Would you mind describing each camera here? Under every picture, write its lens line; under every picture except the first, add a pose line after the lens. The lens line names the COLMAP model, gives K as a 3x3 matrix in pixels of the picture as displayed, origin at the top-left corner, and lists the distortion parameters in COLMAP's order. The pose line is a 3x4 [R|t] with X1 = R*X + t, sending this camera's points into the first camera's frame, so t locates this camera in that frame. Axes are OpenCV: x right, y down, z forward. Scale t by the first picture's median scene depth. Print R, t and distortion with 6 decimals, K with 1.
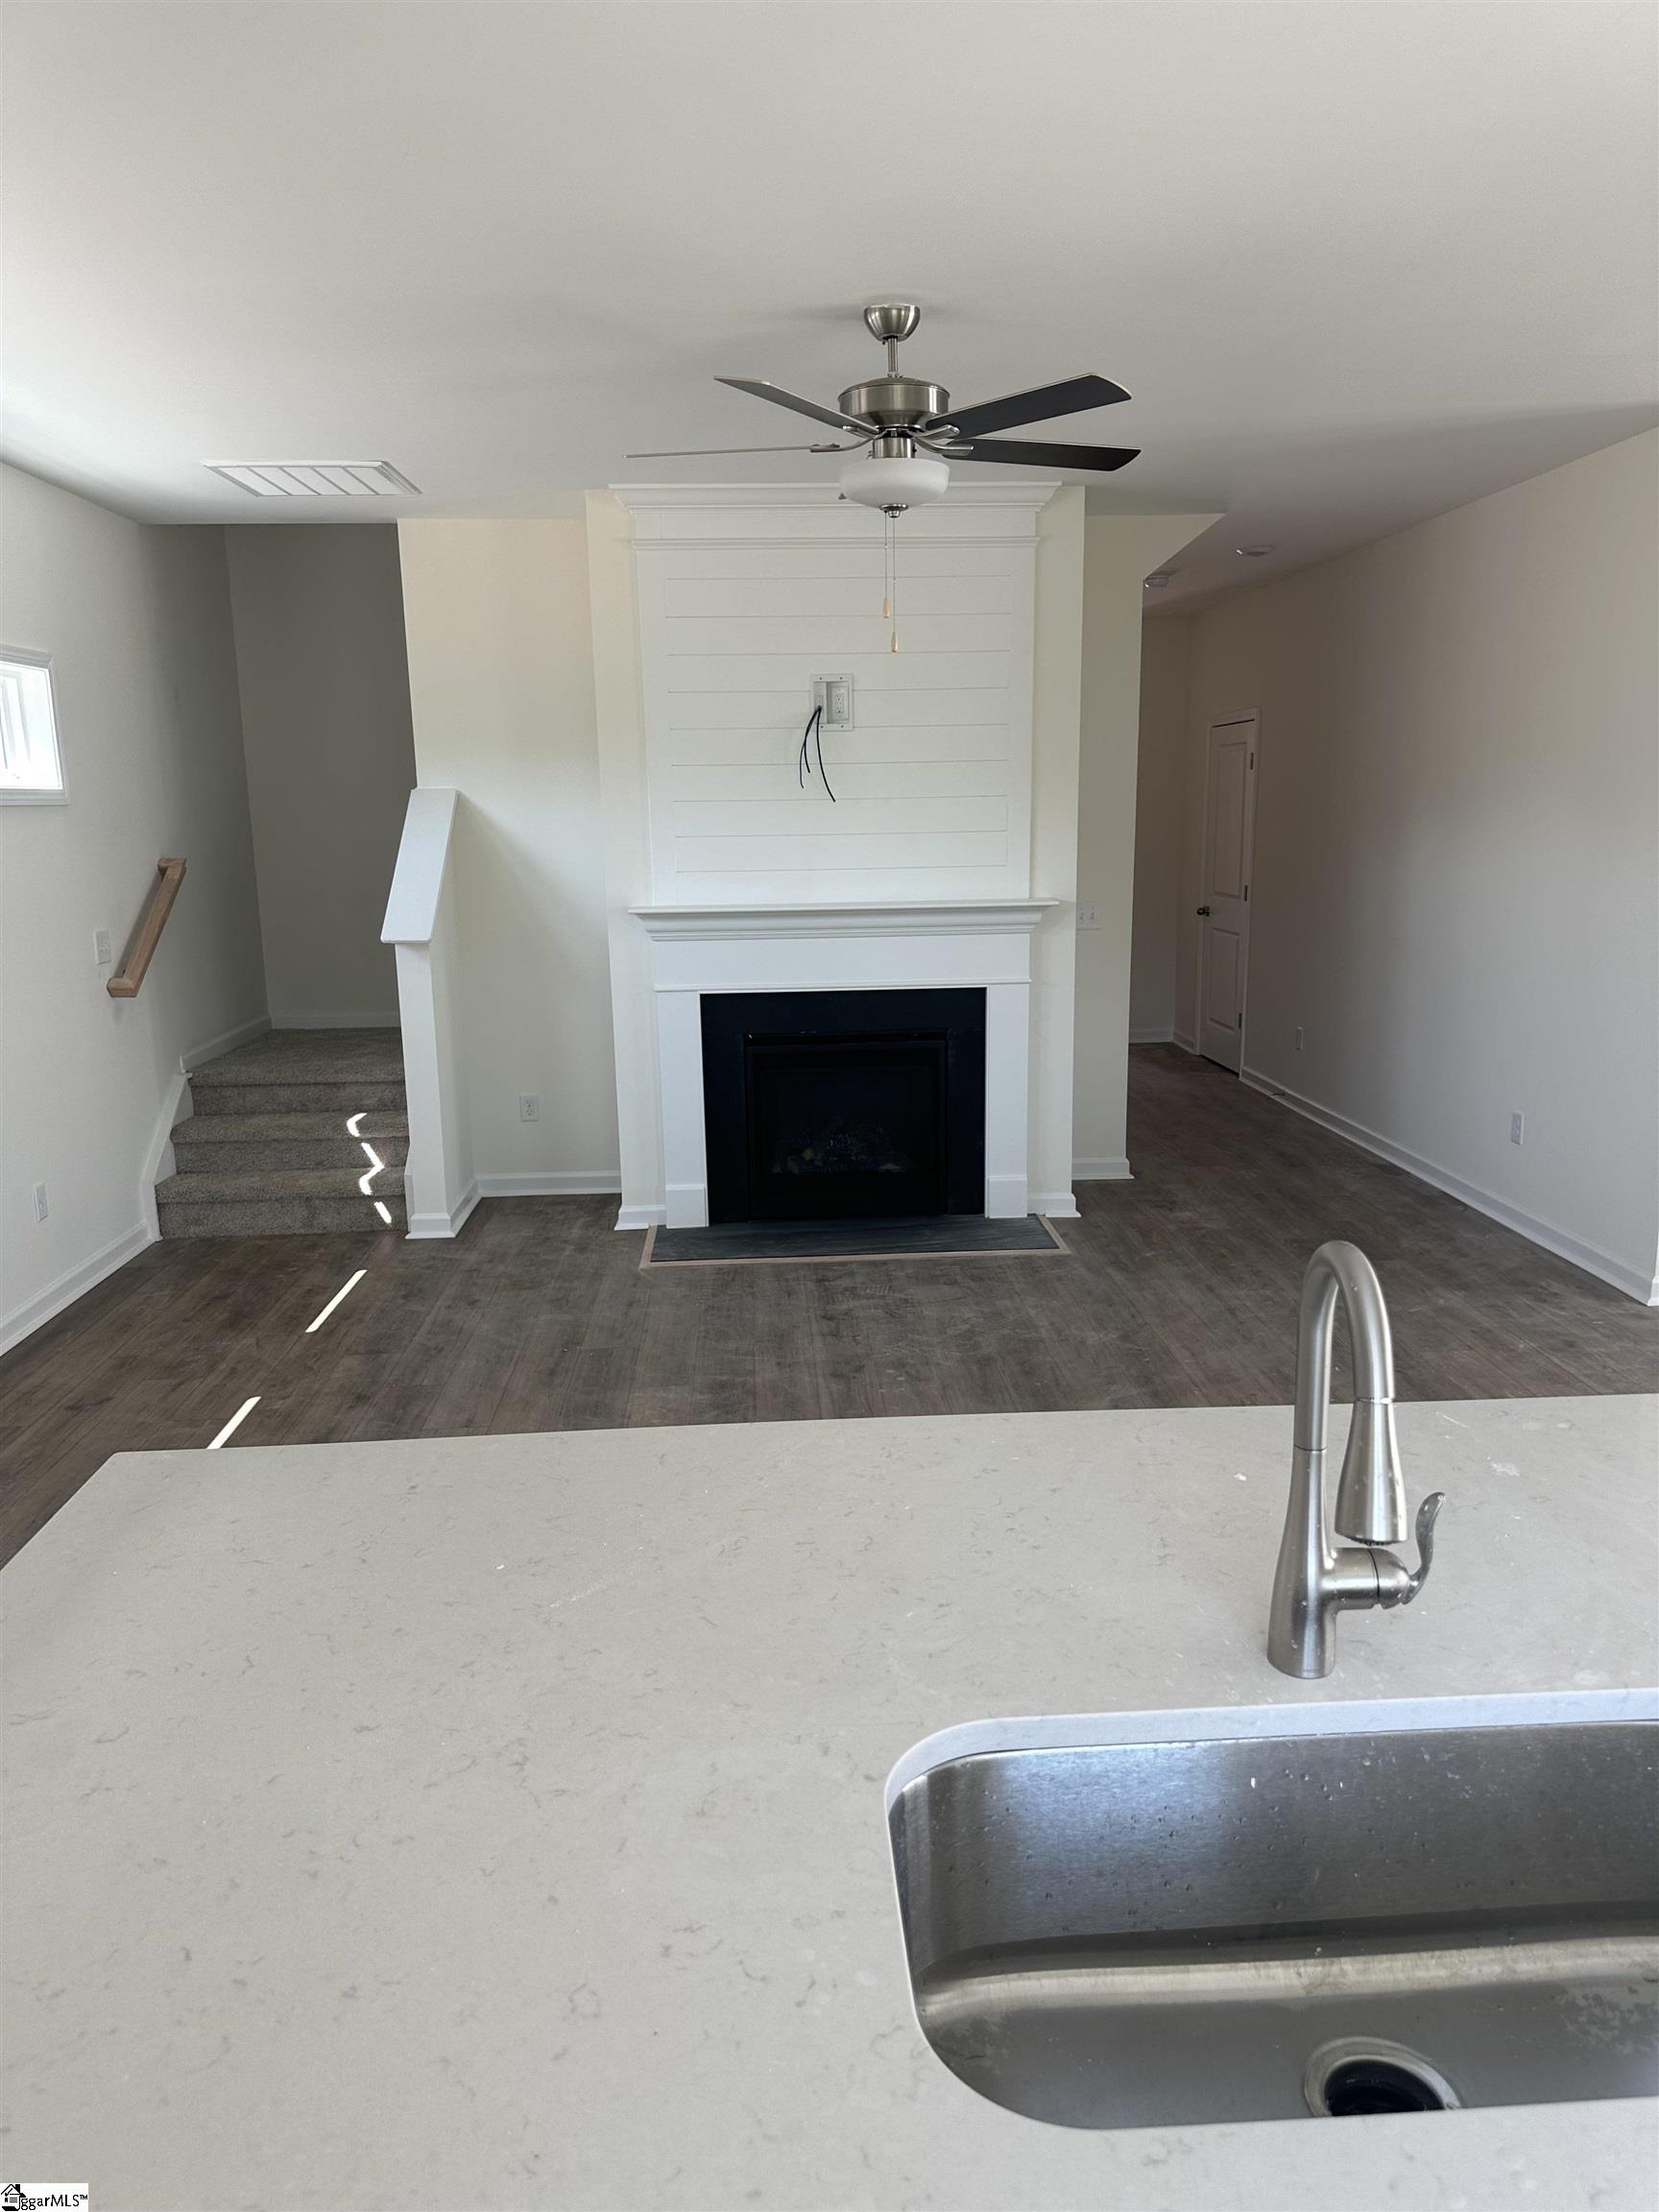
lens RADIAL K [[1550.5, 0, 841.3], [0, 1550.5, 1040.5], [0, 0, 1]] dist [0.067336, -0.106672]
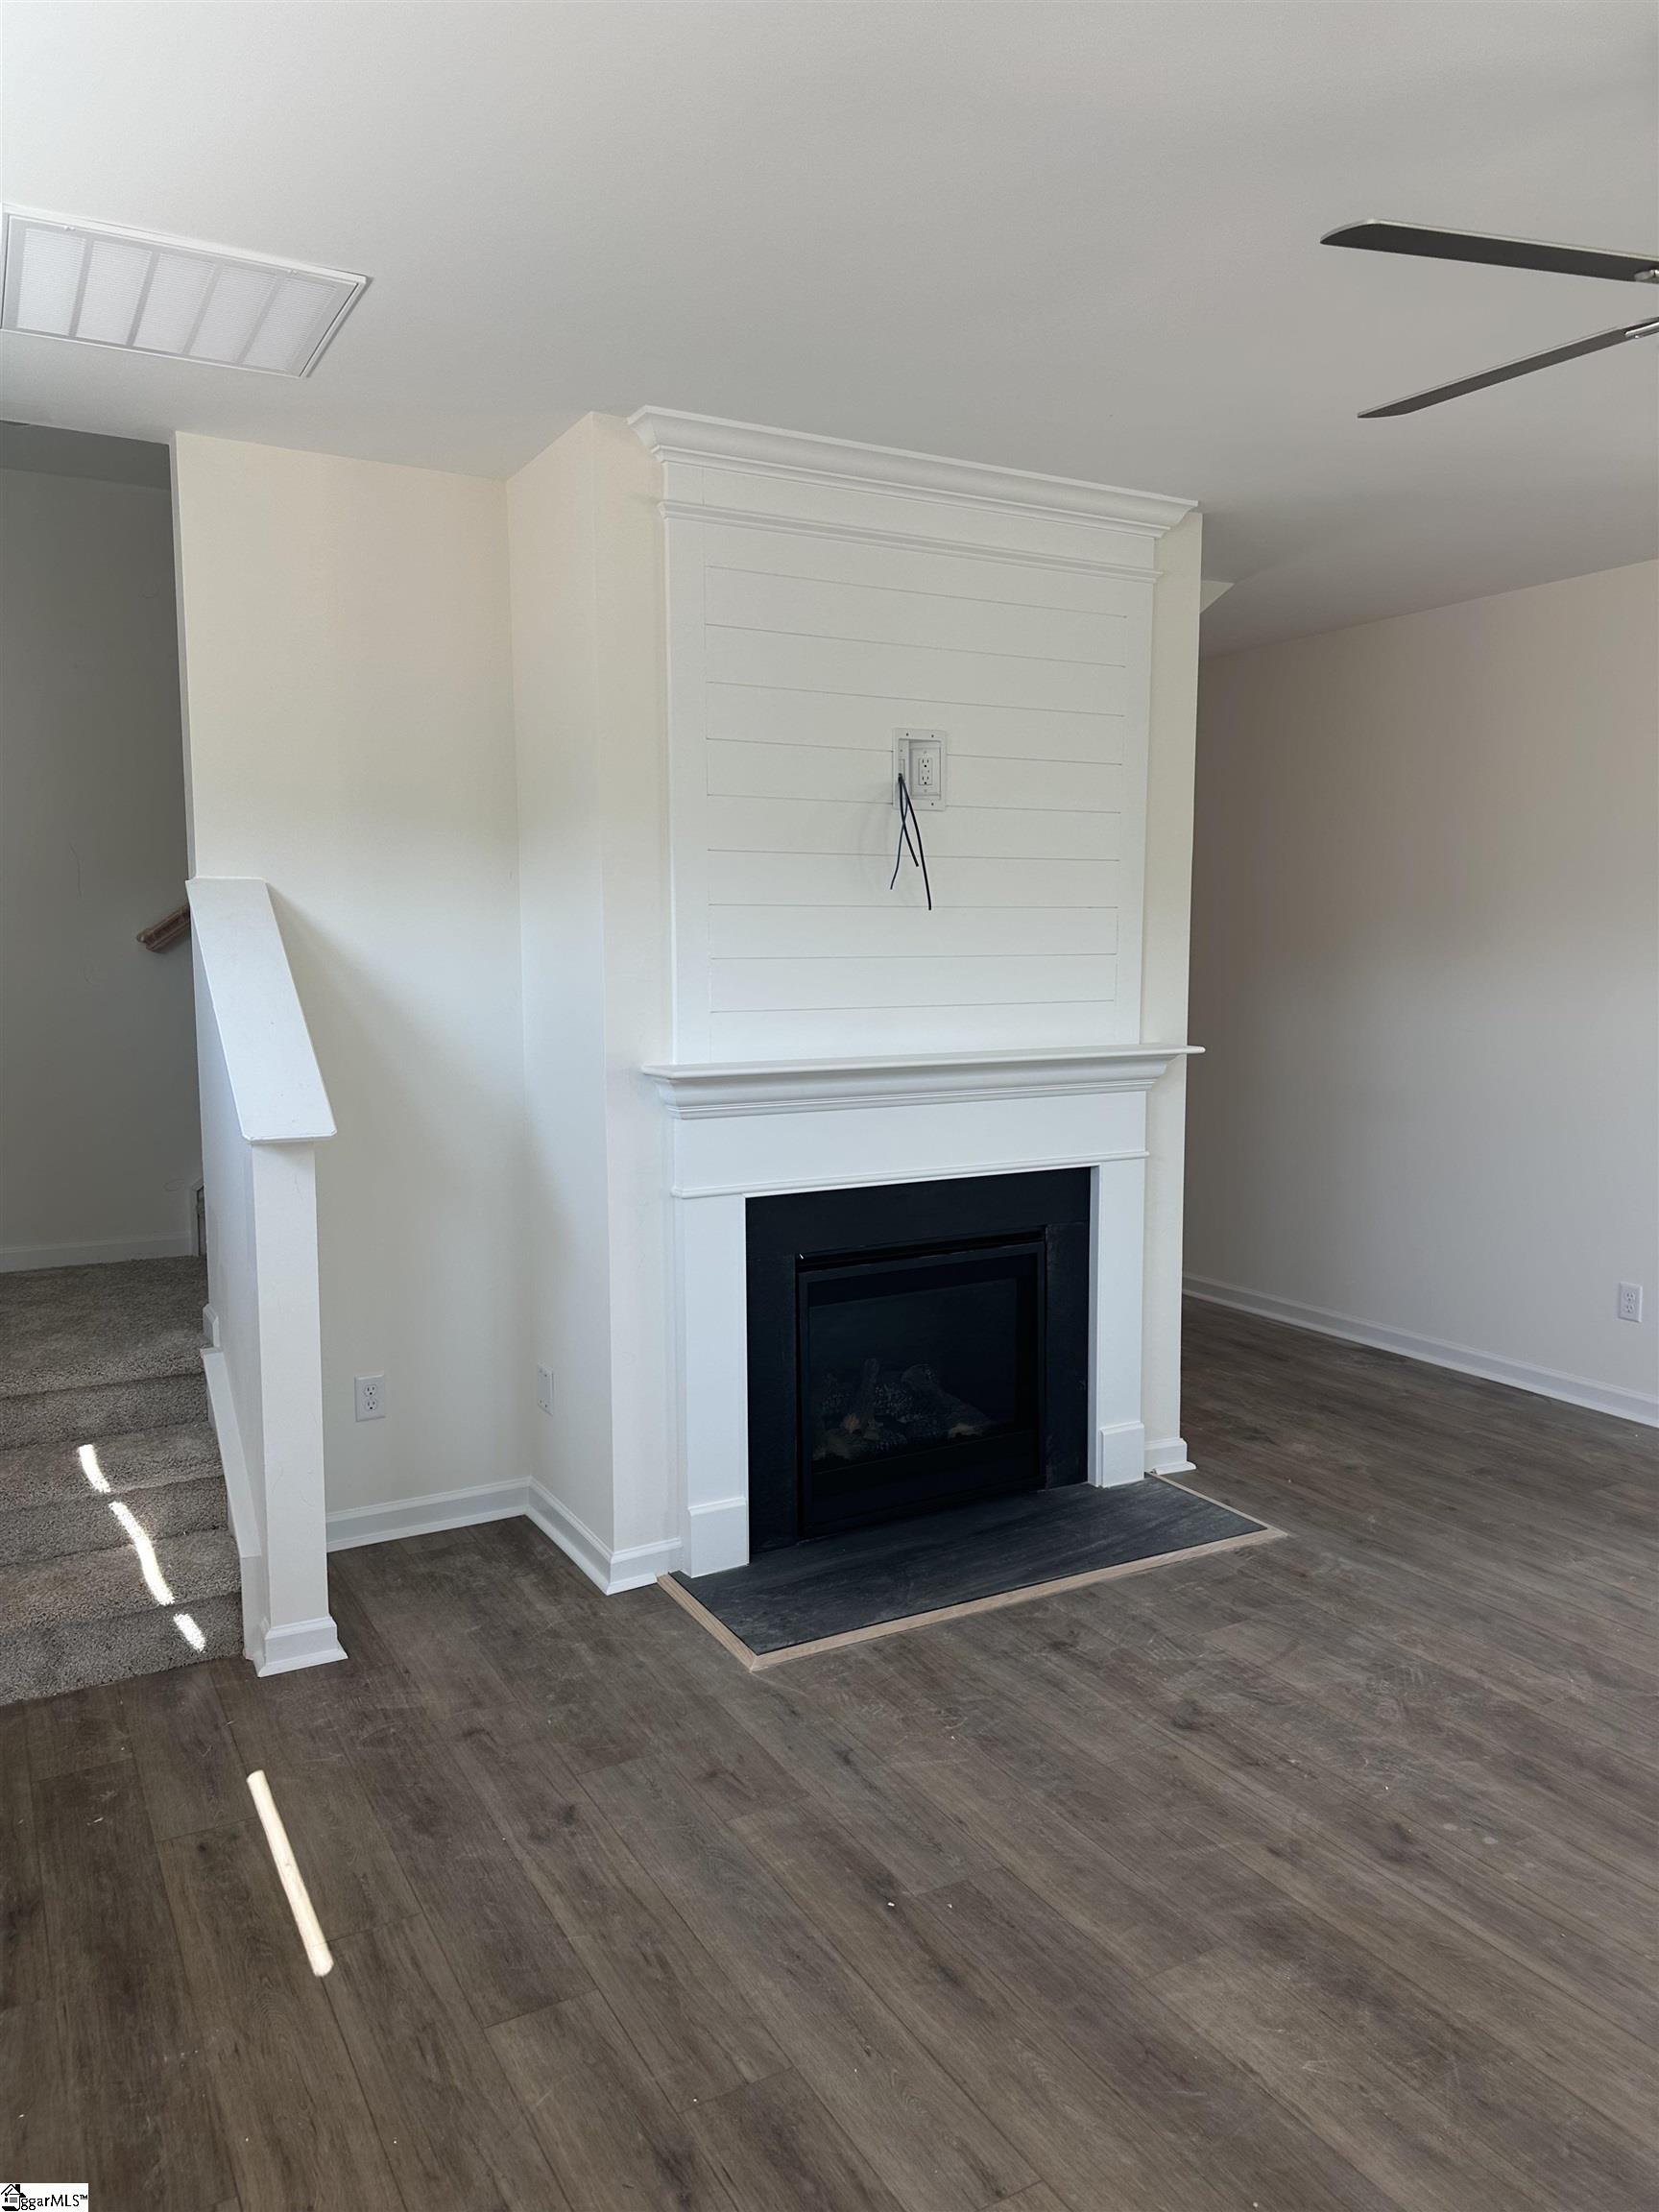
lens RADIAL K [[1550.5, 0, 841.3], [0, 1550.5, 1040.5], [0, 0, 1]] dist [0.067336, -0.106672]
pose [[0.901624, -0.014566, 0.432275, -0.339517], [0.053713, 0.995467, -0.078488, -0.044081], [-0.429172, 0.093985, 0.898320, 0.402899]]
